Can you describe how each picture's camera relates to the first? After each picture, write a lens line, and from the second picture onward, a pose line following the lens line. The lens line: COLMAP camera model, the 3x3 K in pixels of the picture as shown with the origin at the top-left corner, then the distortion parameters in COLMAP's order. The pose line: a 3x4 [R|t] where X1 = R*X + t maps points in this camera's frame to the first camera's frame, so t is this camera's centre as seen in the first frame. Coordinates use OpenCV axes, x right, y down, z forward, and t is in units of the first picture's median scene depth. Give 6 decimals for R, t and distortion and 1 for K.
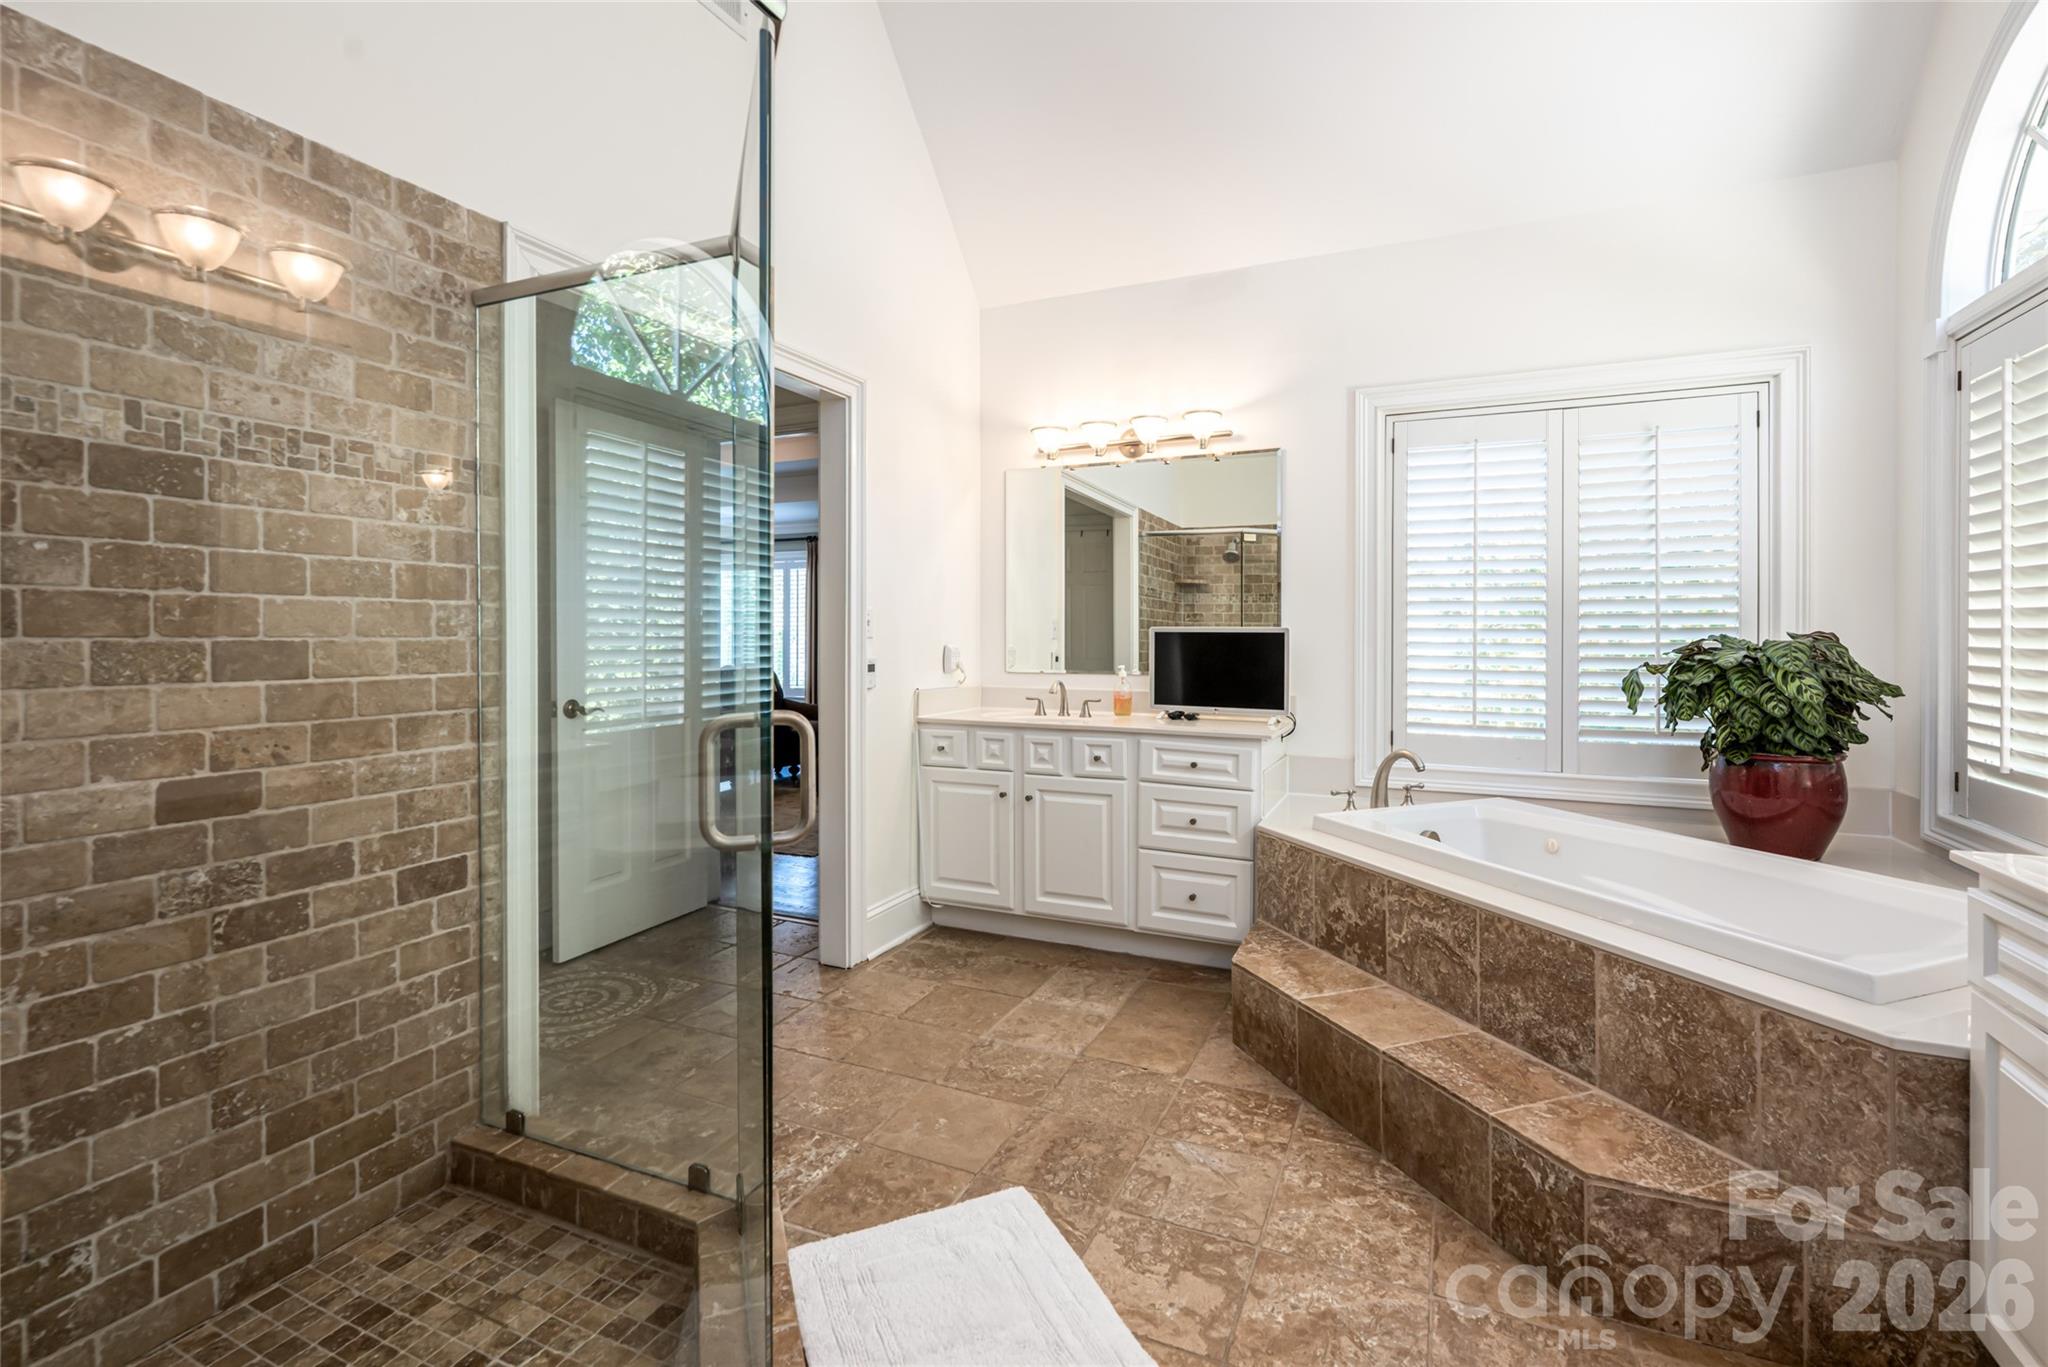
lens RADIAL K [[911.5, 0, 1028.4], [0, 911.5, 646.6], [0, 0, 1]] dist [-0.001349, -0.000185]
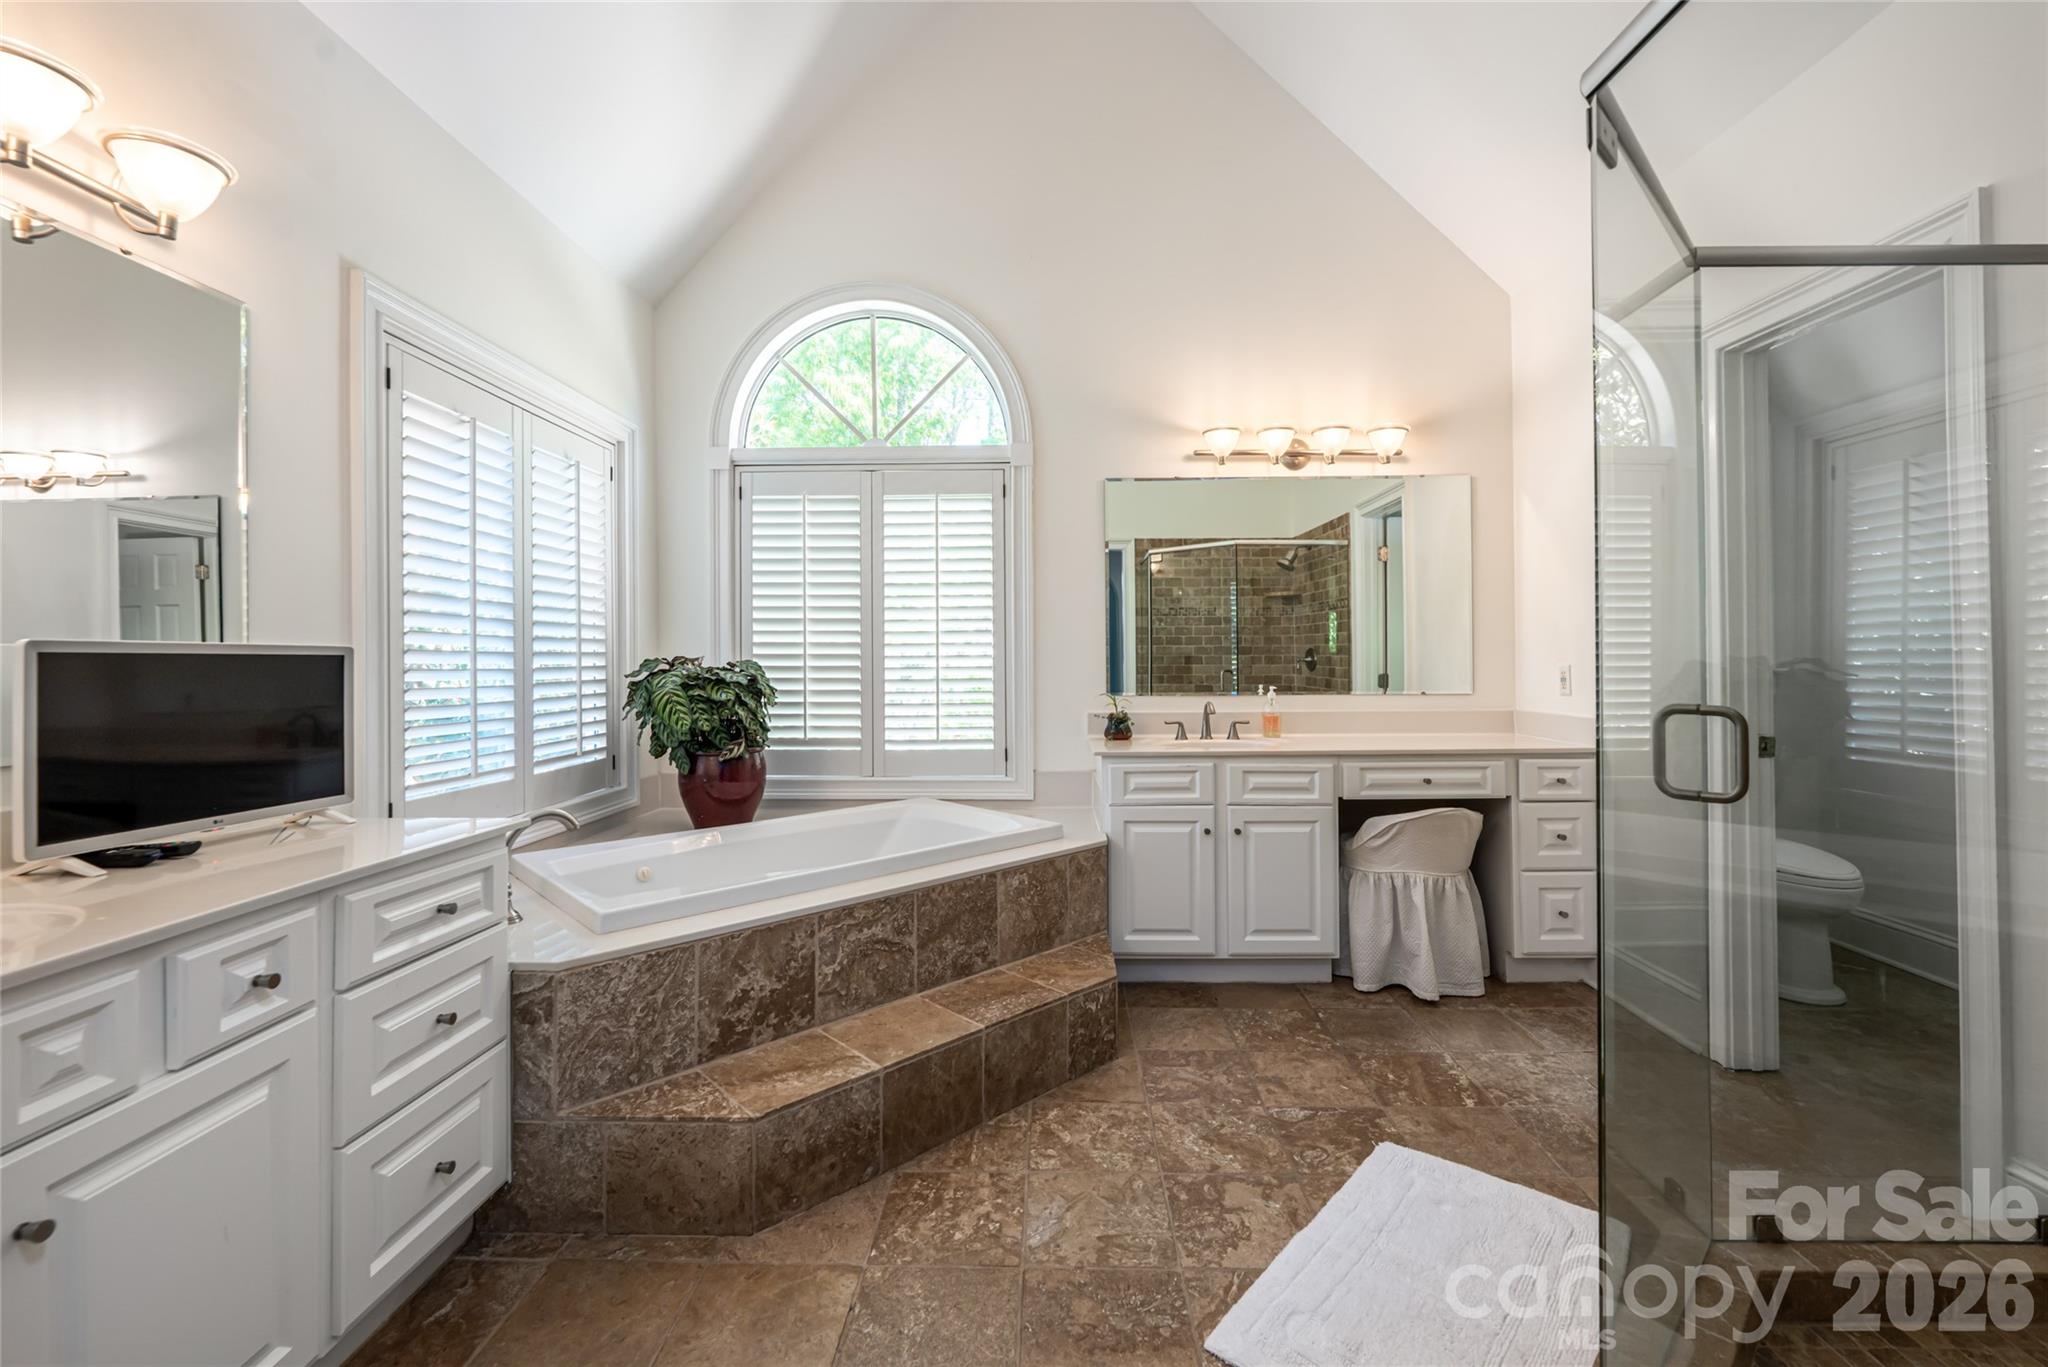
lens RADIAL K [[870.8, 0, 1030.9], [0, 870.8, 649.8], [0, 0, 1]] dist [0.002325, 0.000189]
pose [[-0.395728, 0.012615, 0.918281, -0.550239], [0.017048, 0.999834, -0.006389, -0.011226], [-0.918209, 0.013126, -0.395878, 1.204988]]
